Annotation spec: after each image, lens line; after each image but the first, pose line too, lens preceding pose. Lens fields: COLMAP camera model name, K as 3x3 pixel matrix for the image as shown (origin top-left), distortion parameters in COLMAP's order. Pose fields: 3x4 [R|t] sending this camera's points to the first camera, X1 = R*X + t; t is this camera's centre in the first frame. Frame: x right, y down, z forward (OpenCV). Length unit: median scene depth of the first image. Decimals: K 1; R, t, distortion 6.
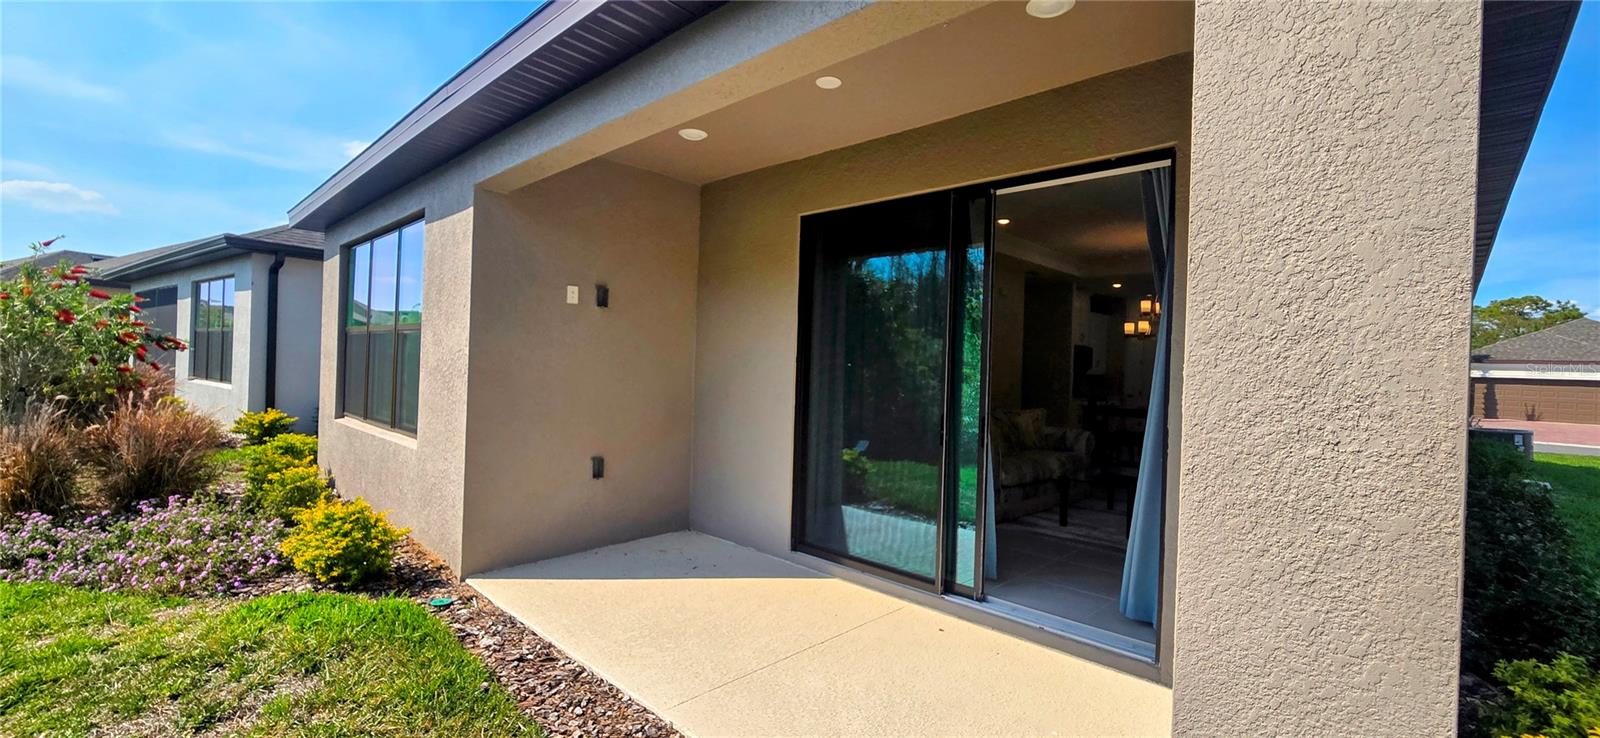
lens RADIAL K [[649.6, 0, 800.0], [0, 649.6, 369.0], [0, 0, 1]] dist [-0.000395, -0.000209]
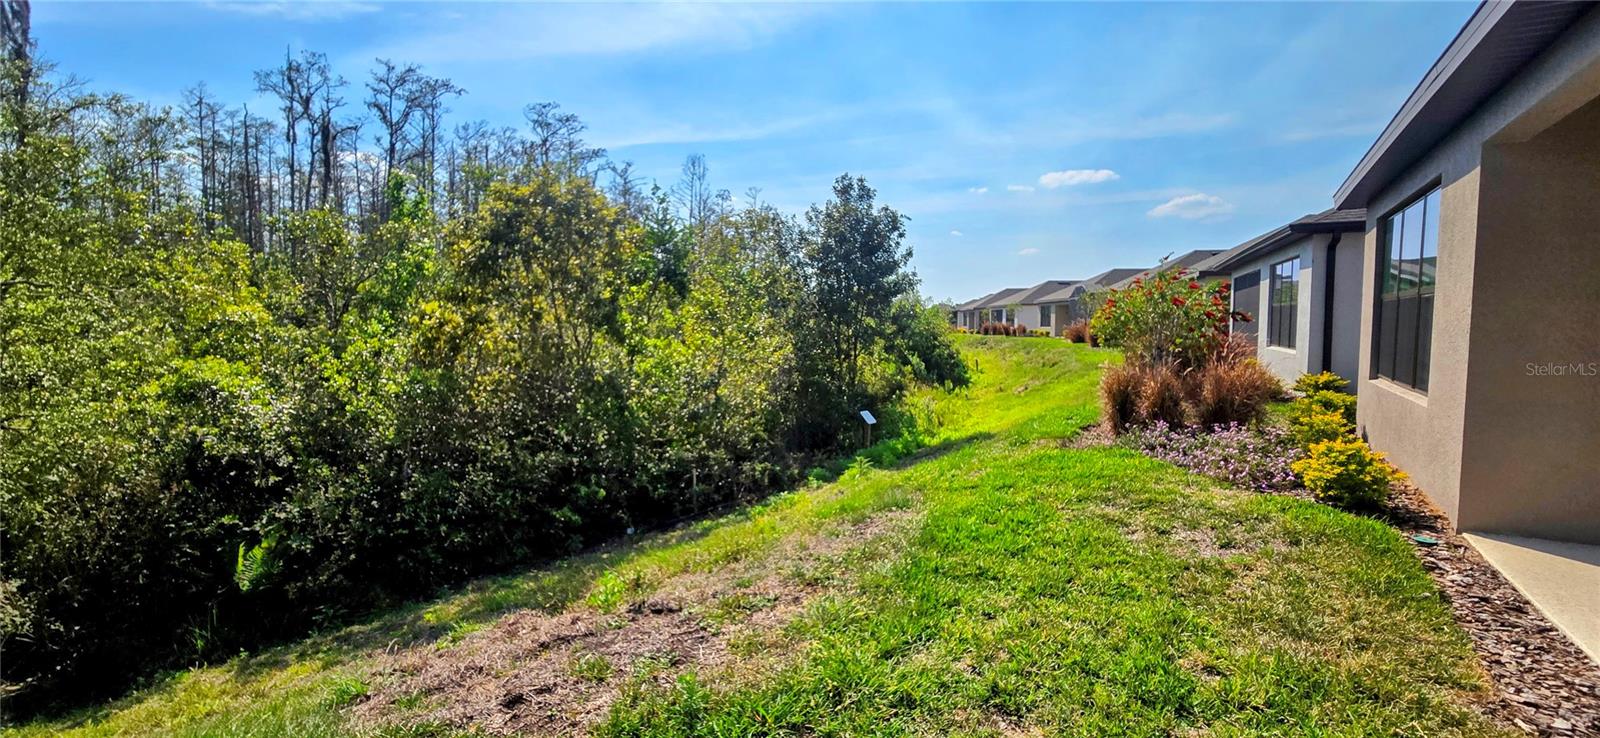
lens RADIAL K [[658.8, 0, 799.1], [0, 658.8, 364.2], [0, 0, 1]] dist [-0.000788, -0.000001]
pose [[0.176775, 0.027172, -0.983876, 0.313687], [0.008067, 0.999545, 0.029054, 0.018051], [0.984218, -0.013073, 0.176475, -0.211723]]
